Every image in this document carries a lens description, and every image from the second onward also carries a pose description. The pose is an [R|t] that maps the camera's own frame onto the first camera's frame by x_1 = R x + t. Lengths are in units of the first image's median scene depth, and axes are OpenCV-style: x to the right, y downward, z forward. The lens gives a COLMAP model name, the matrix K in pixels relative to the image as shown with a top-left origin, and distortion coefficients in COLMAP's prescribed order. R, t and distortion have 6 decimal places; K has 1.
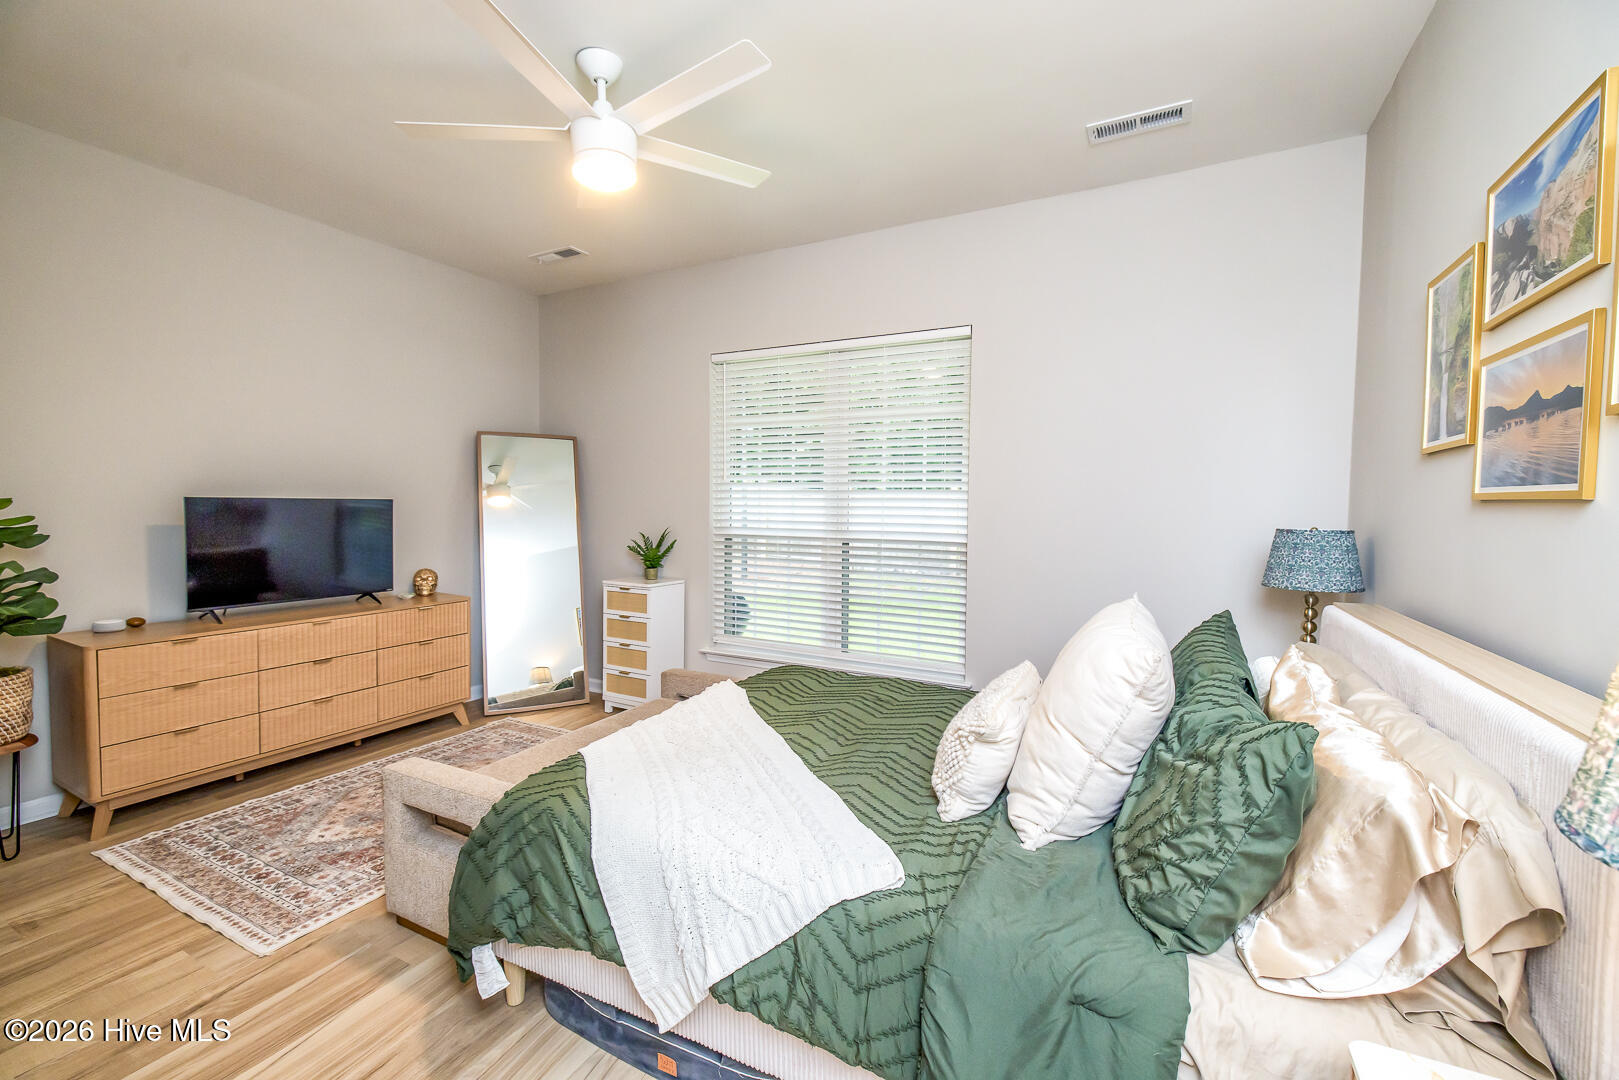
lens RADIAL K [[676.4, 0, 812.6], [0, 676.4, 536.7], [0, 0, 1]] dist [-0.003569, -0.001238]
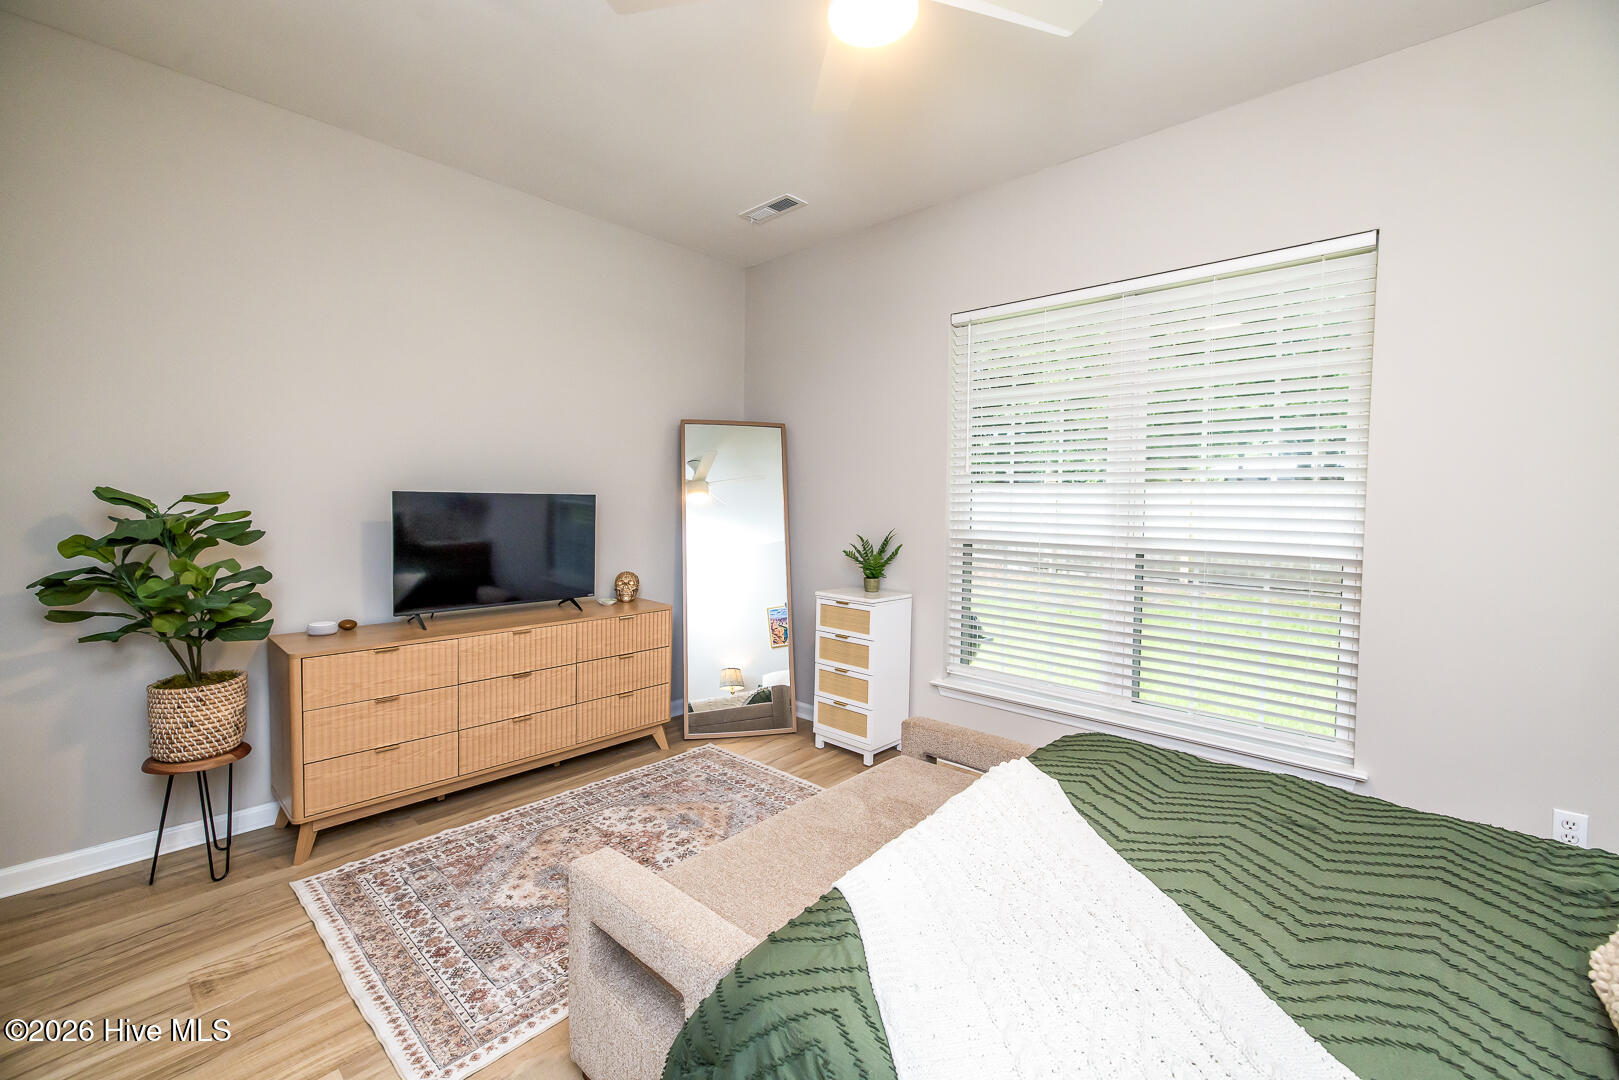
lens RADIAL K [[676.4, 0, 807.5], [0, 676.4, 534.2], [0, 0, 1]] dist [-0.003569, -0.001238]
pose [[0.965962, 0.015692, -0.258207, -0.147408], [-0.015833, 0.999873, 0.001537, -0.011000], [0.258199, 0.002604, 0.966088, 0.258953]]
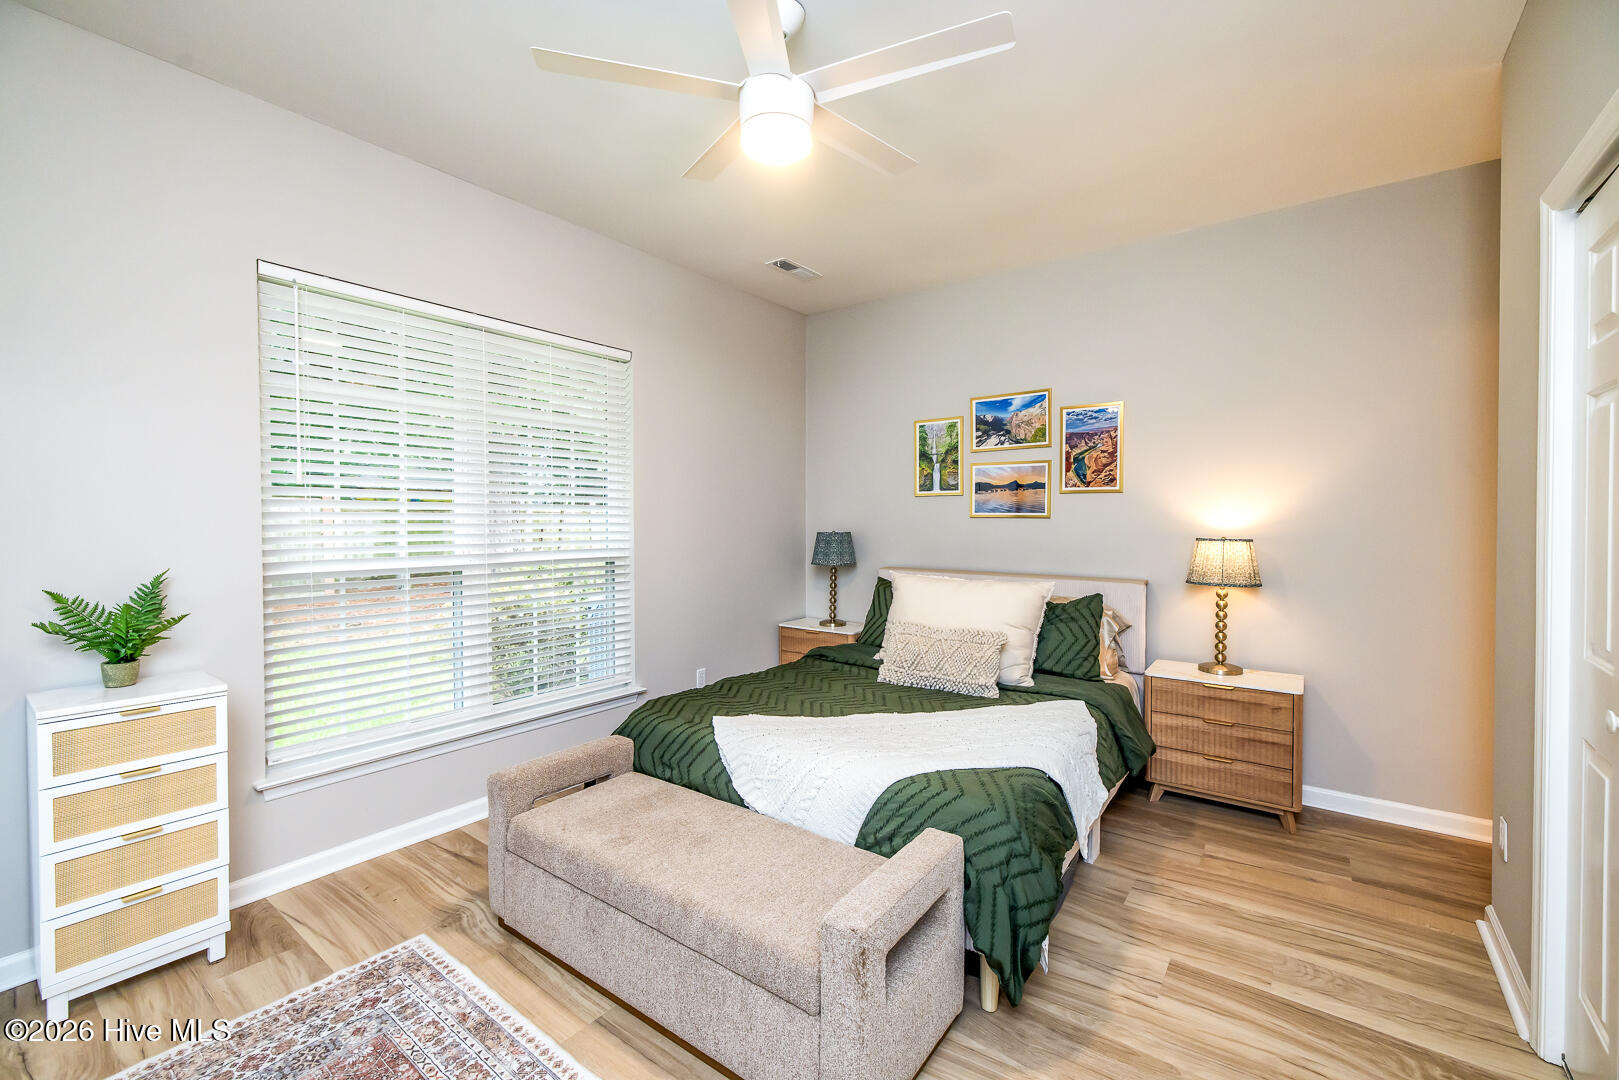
lens RADIAL K [[676.4, 0, 809.2], [0, 676.4, 530.3], [0, 0, 1]] dist [-0.003569, -0.001238]
pose [[0.156261, -0.027746, 0.987326, -0.905886], [0.045991, 0.998726, 0.020788, -0.047444], [-0.986645, 0.042160, 0.157338, 0.657009]]
